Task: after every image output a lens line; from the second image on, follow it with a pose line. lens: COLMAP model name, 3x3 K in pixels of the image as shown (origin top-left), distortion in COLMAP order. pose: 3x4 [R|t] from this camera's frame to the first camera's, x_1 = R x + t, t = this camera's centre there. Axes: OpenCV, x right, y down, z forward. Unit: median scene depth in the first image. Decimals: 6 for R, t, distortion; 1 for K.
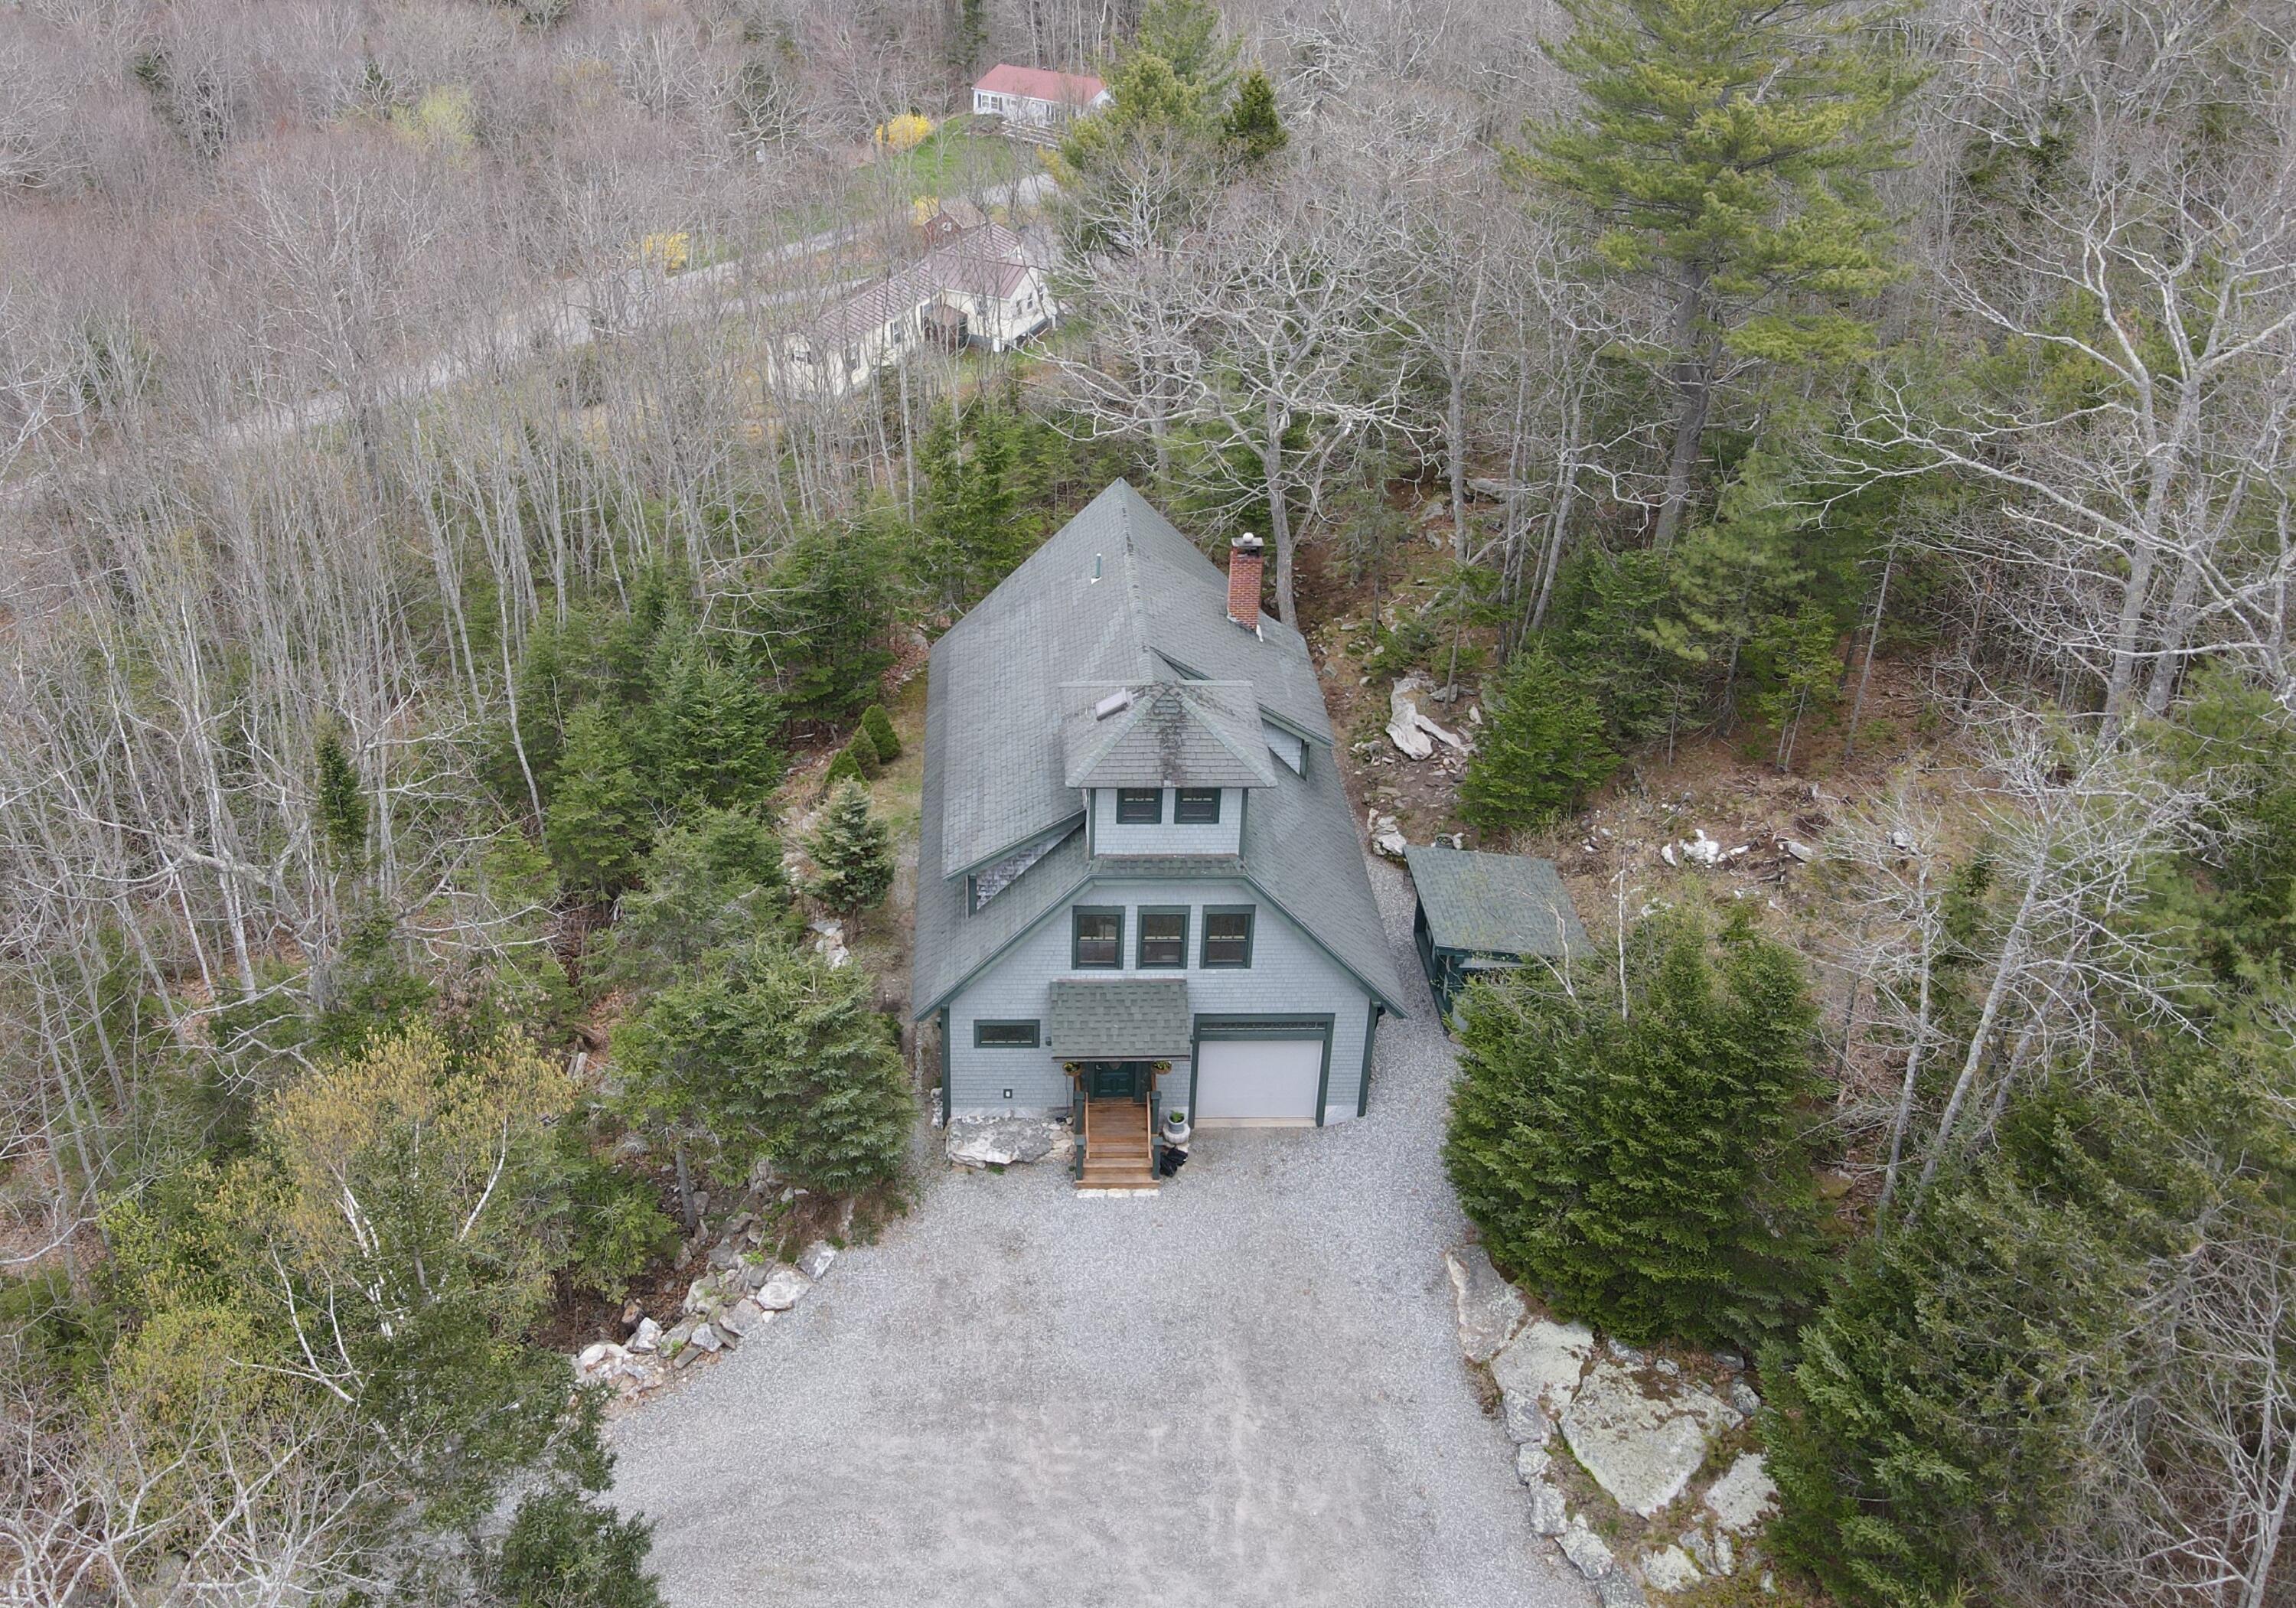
lens RADIAL K [[1899.2, 0, 999.1], [0, 1899.2, 648.9], [0, 0, 1]] dist [-0.004433, 0.040909]
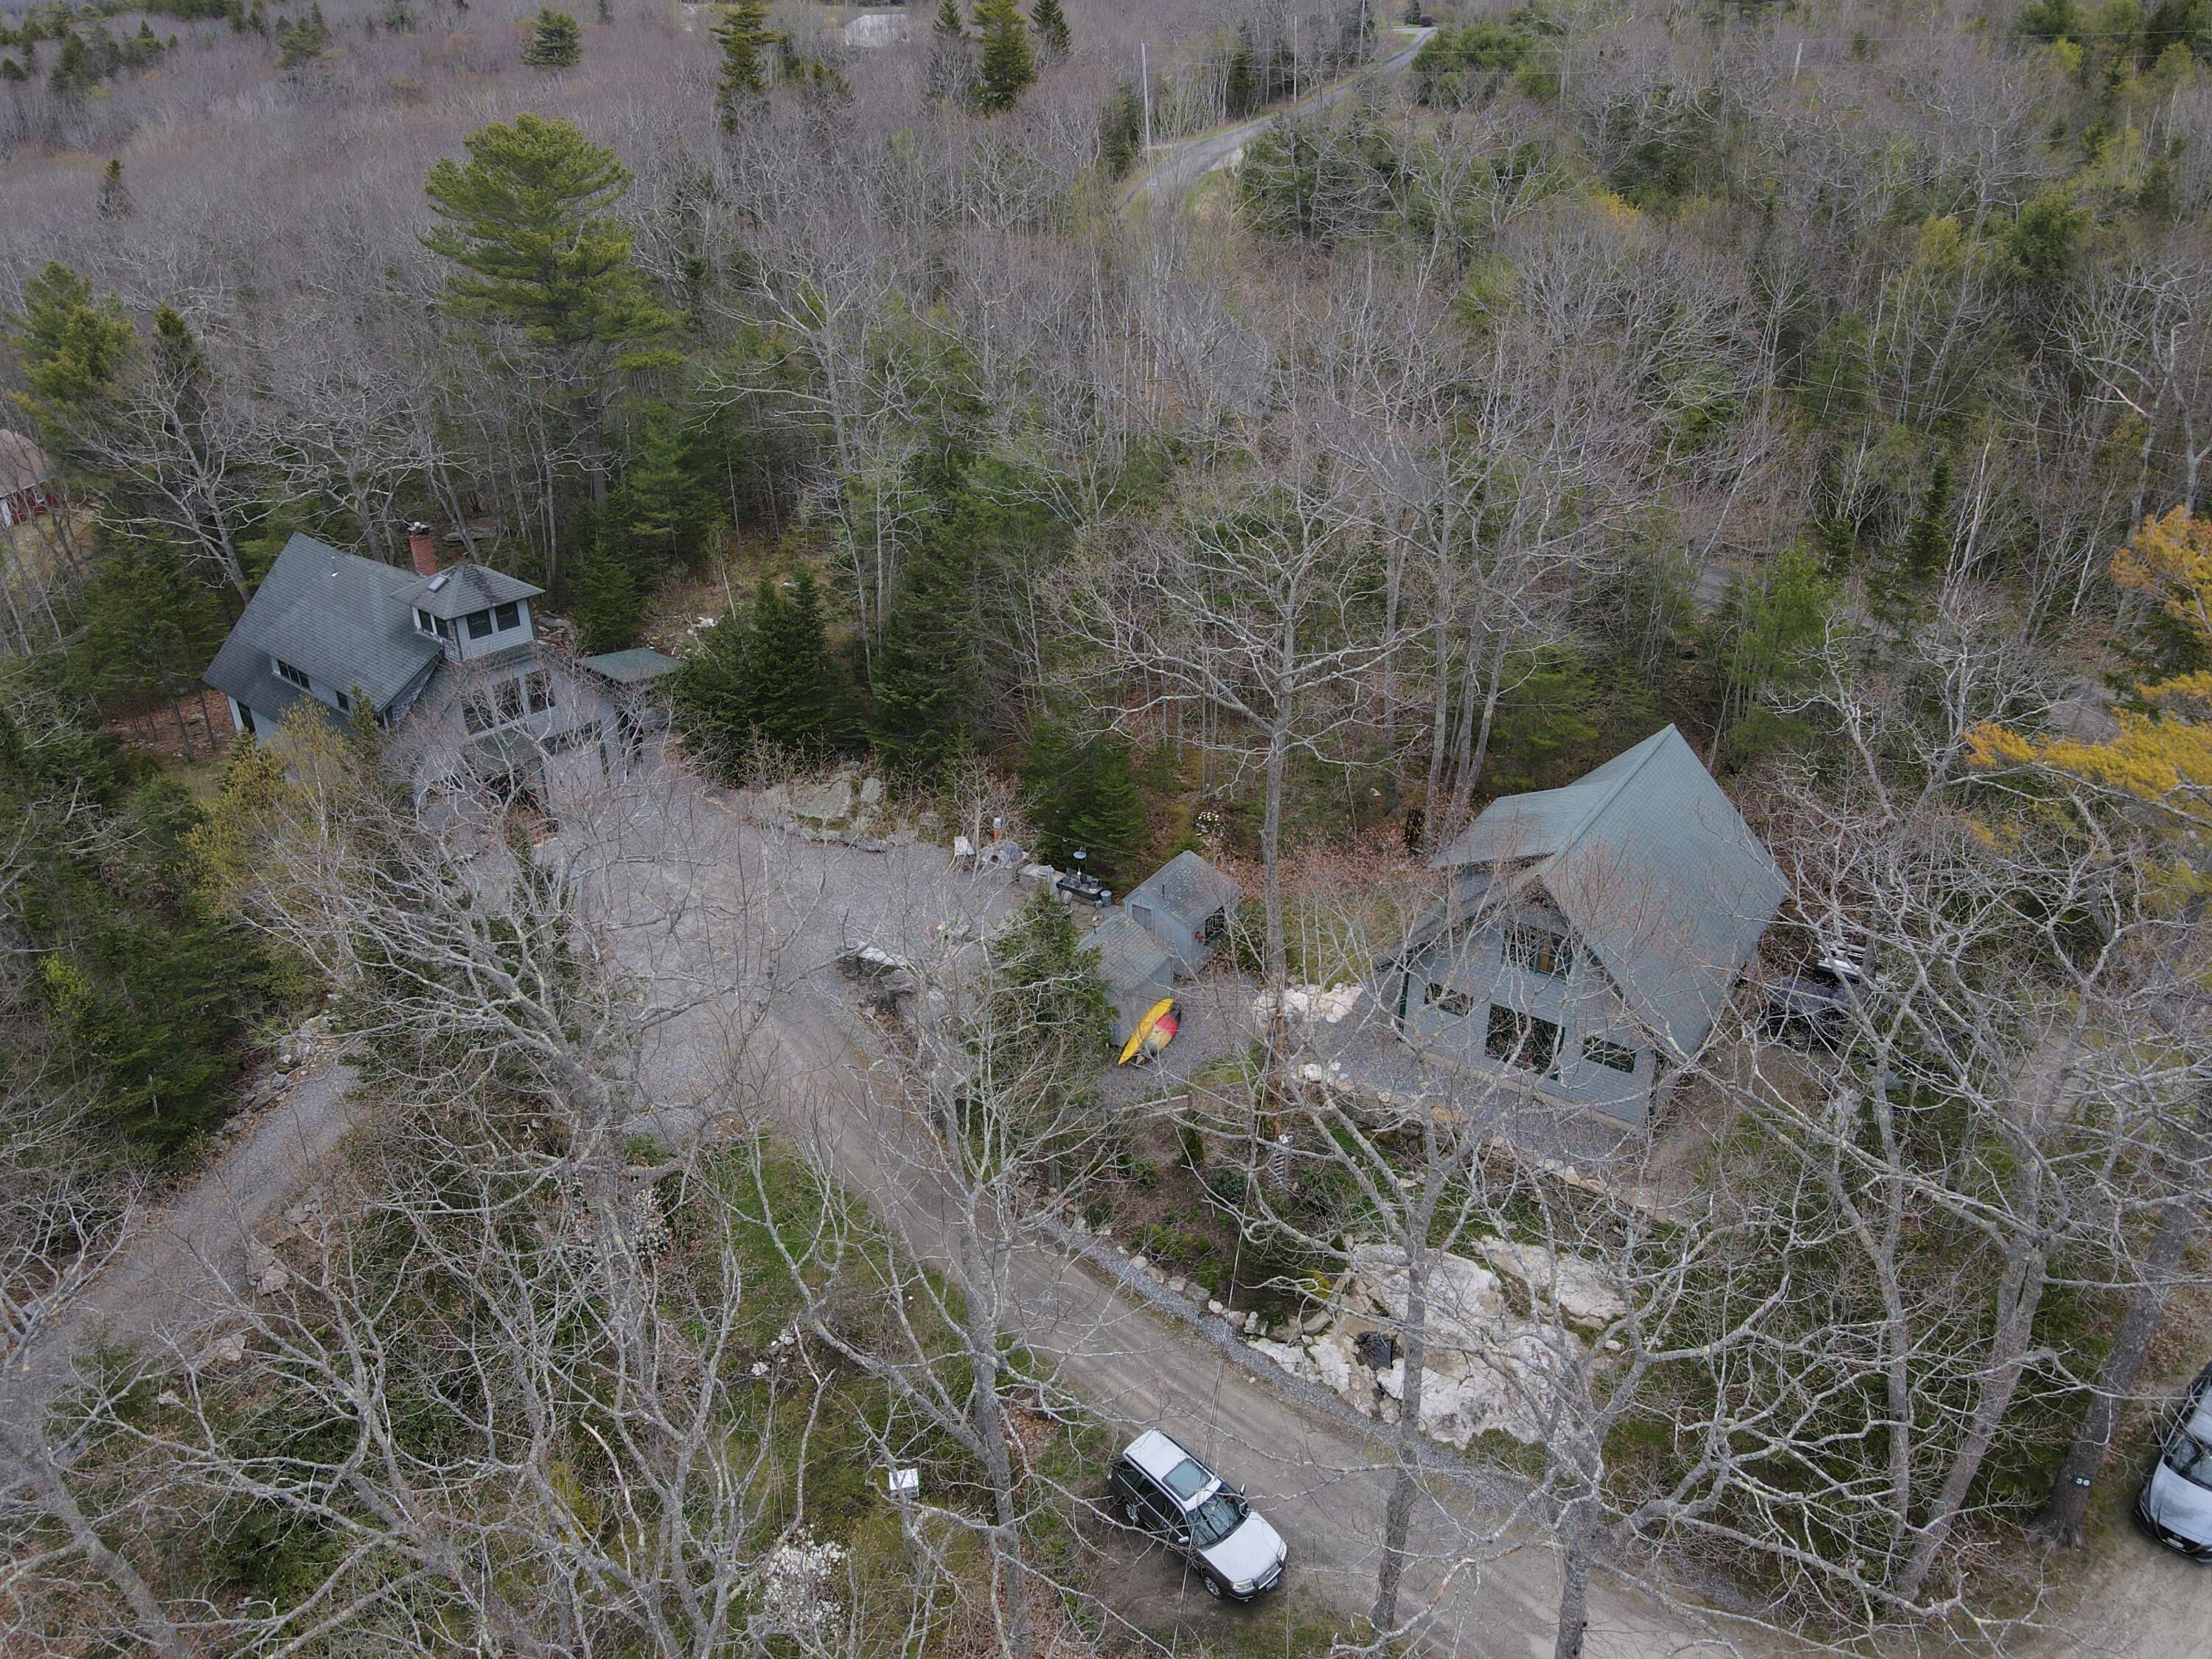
lens RADIAL K [[1561.3, 0, 1106.0], [0, 1561.3, 829.5], [0, 0, 1]] dist [-0.004484, -0.000862]
pose [[0.657249, -0.352278, 0.666276, -0.588992], [0.353589, 0.924836, 0.140187, 0.259171], [-0.665581, 0.143450, 0.732409, -0.490295]]
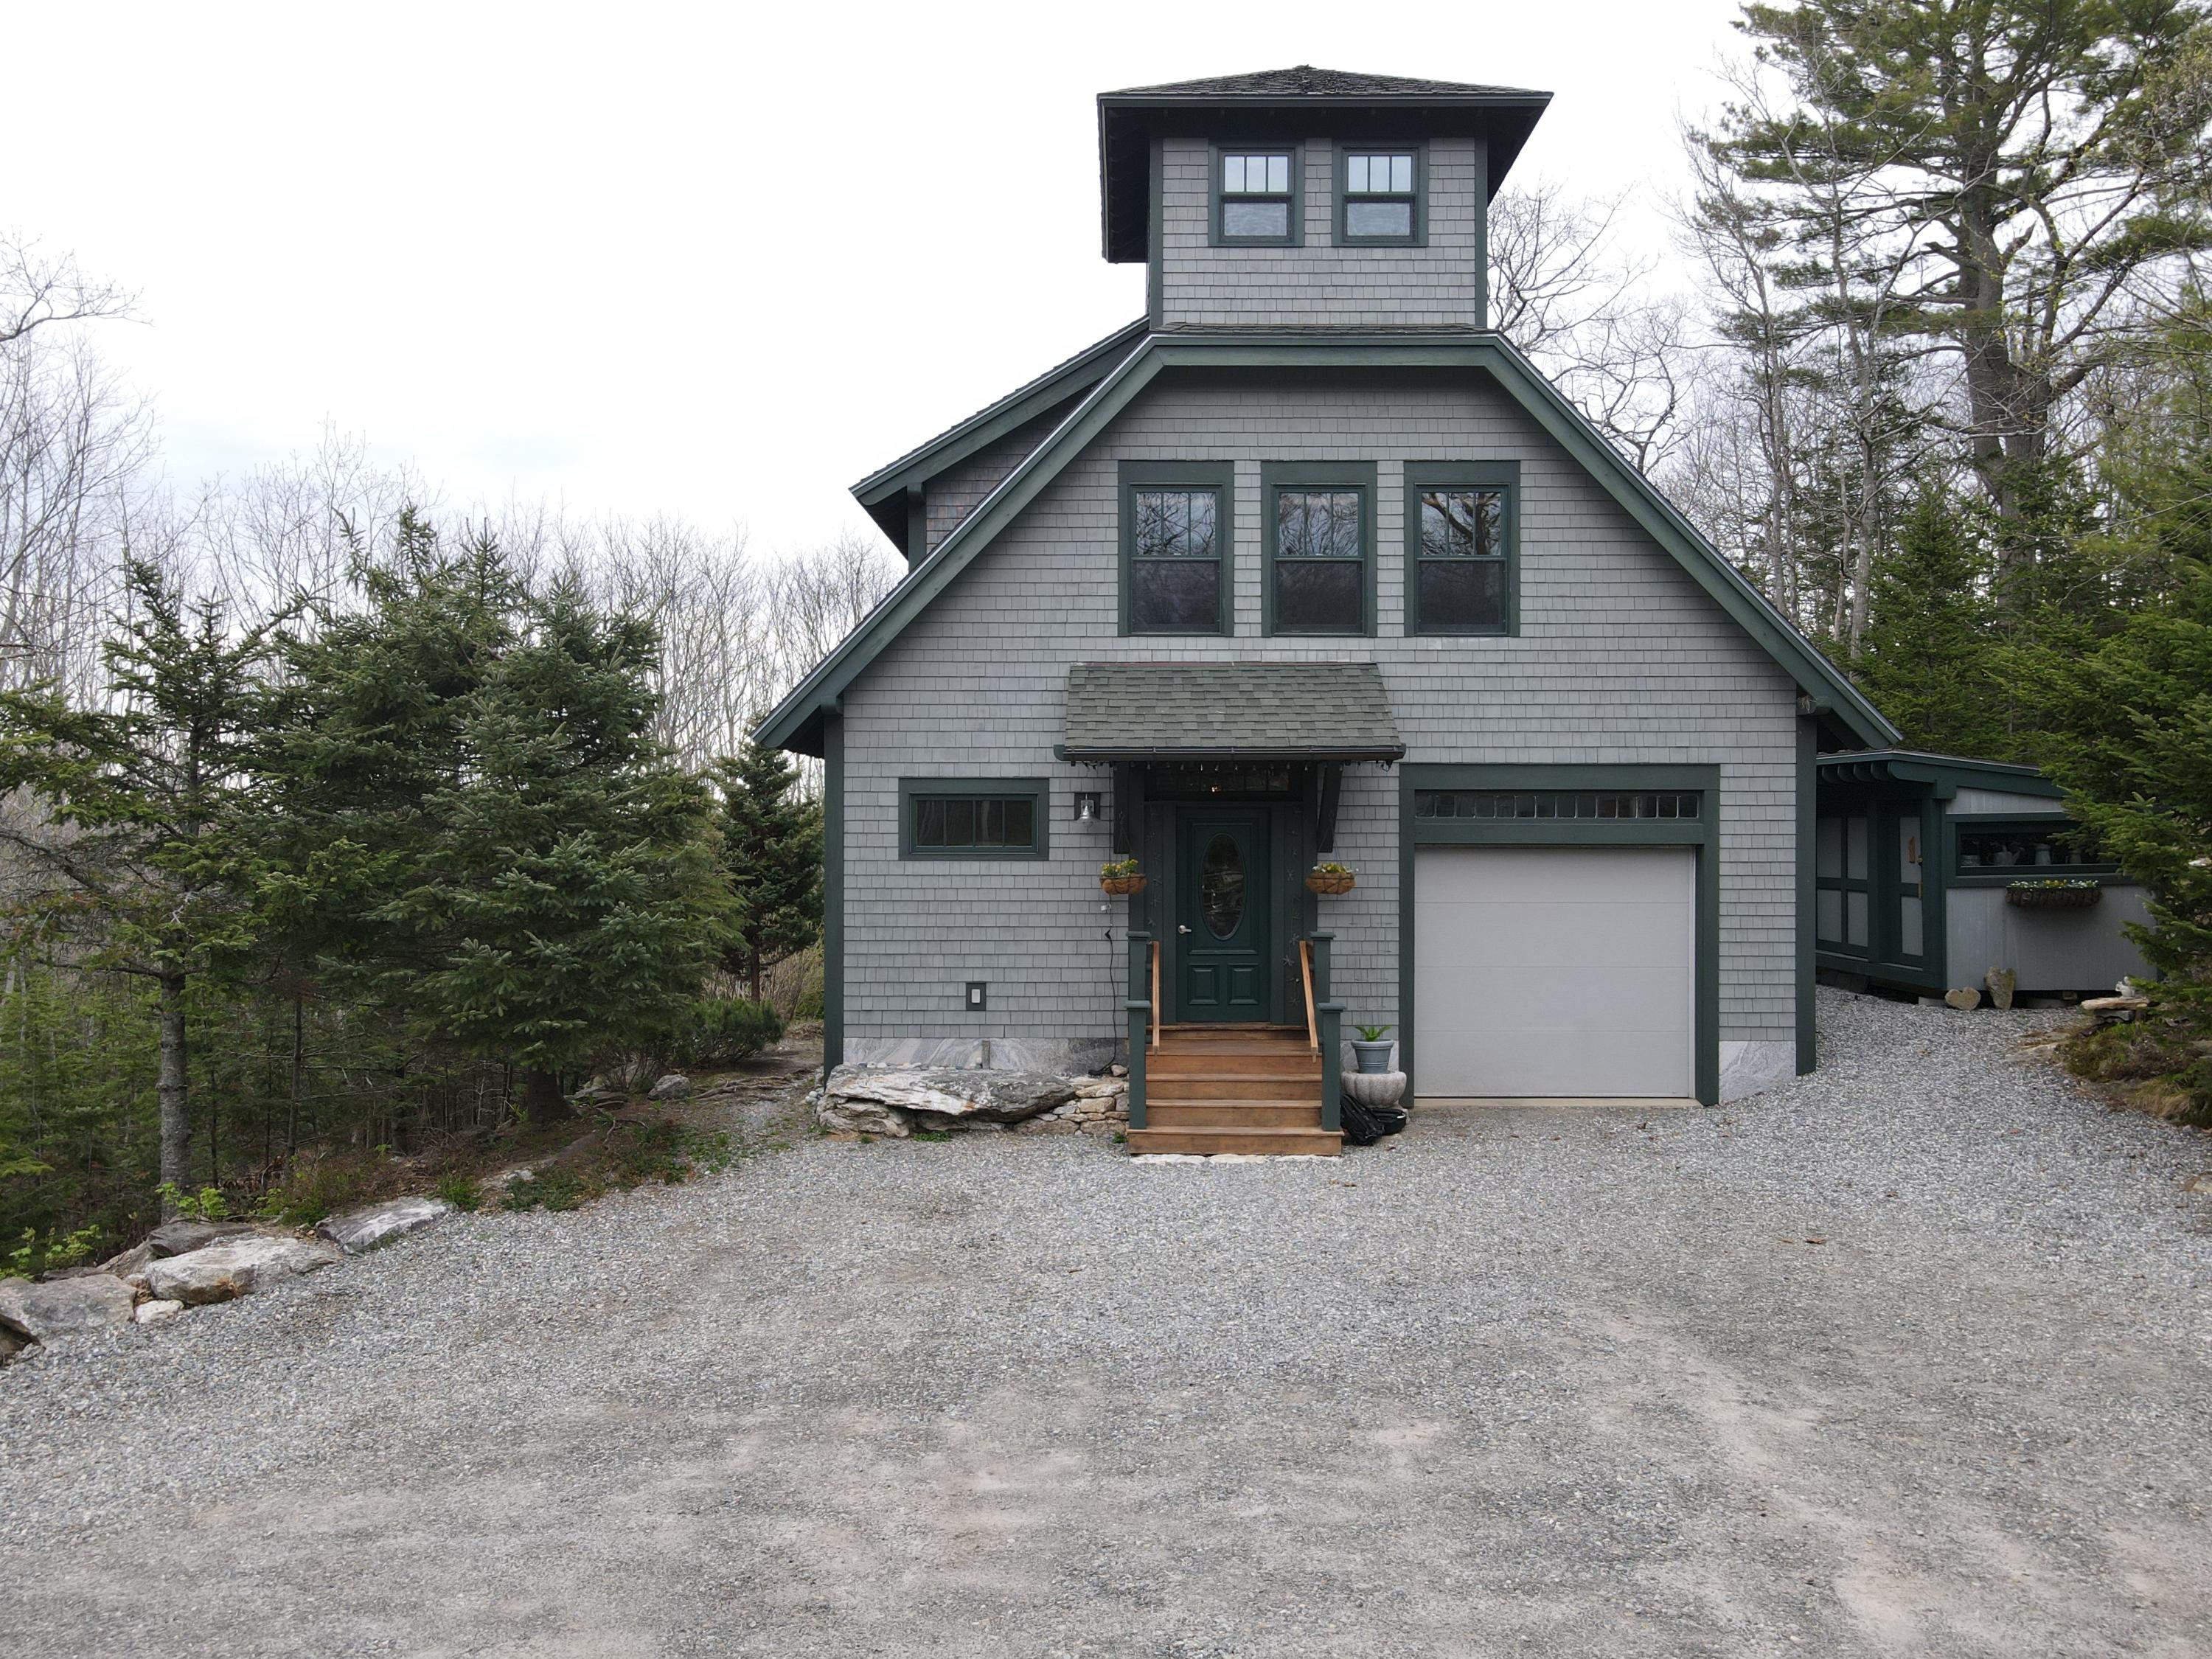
lens RADIAL K [[1628.4, 0, 1114.7], [0, 1628.4, 834.3], [0, 0, 1]] dist [0.011552, 0.004410]
pose [[0.999899, 0.003194, -0.013878, 0.043080], [-0.009284, 0.885156, -0.465201, 0.389809], [0.010798, 0.465283, 0.885096, 0.685201]]
